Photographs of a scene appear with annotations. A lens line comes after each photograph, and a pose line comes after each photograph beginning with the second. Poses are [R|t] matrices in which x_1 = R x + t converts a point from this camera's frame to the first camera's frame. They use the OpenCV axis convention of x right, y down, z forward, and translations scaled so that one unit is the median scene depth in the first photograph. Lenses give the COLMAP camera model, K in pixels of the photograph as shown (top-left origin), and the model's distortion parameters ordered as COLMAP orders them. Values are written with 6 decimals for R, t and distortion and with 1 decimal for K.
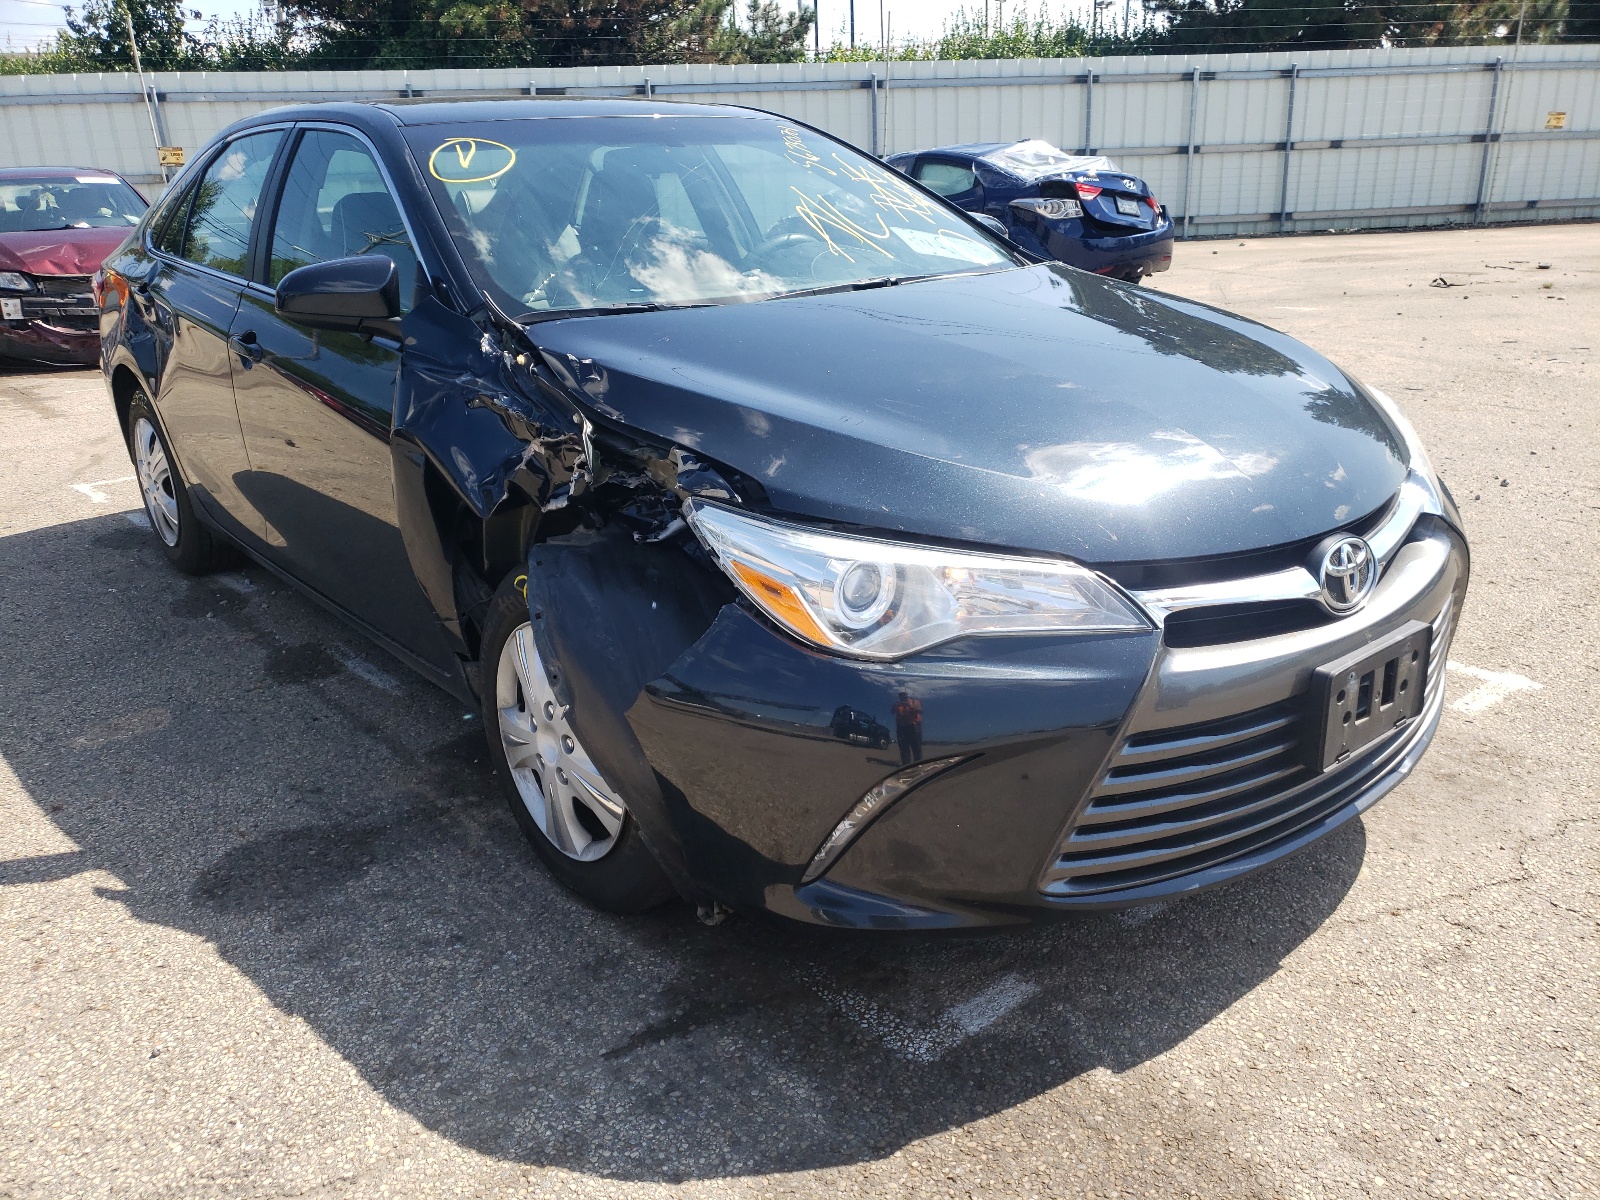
lens RADIAL K [[1207.0, 0, 802.3], [0, 1207.0, 567.1], [0, 0, 1]] dist [0.007999, 0.000538]
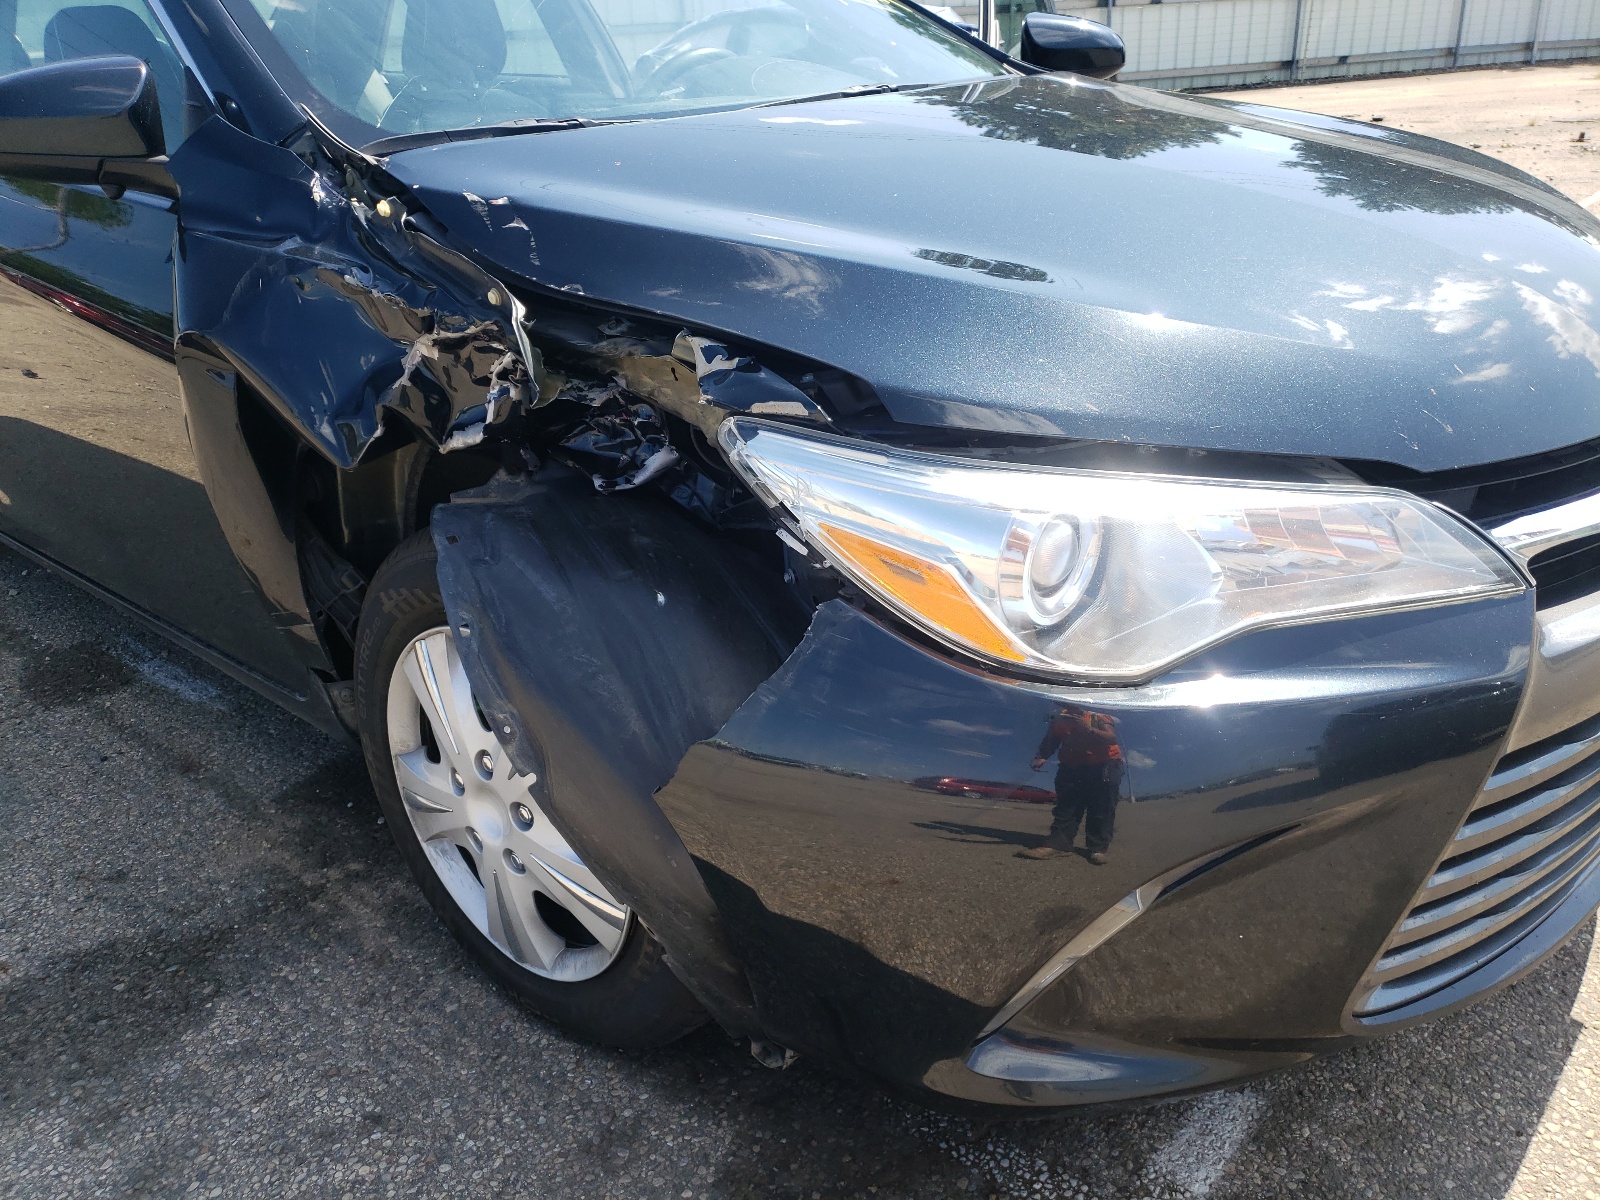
lens RADIAL K [[1238.2, 0, 802.4], [0, 1238.2, 574.6], [0, 0, 1]] dist [-0.079989, 0.133854]
pose [[0.987310, -0.079708, 0.137350, -0.121144], [0.067012, 0.993247, 0.094712, -0.030501], [-0.143972, -0.084306, 0.985984, 0.332370]]
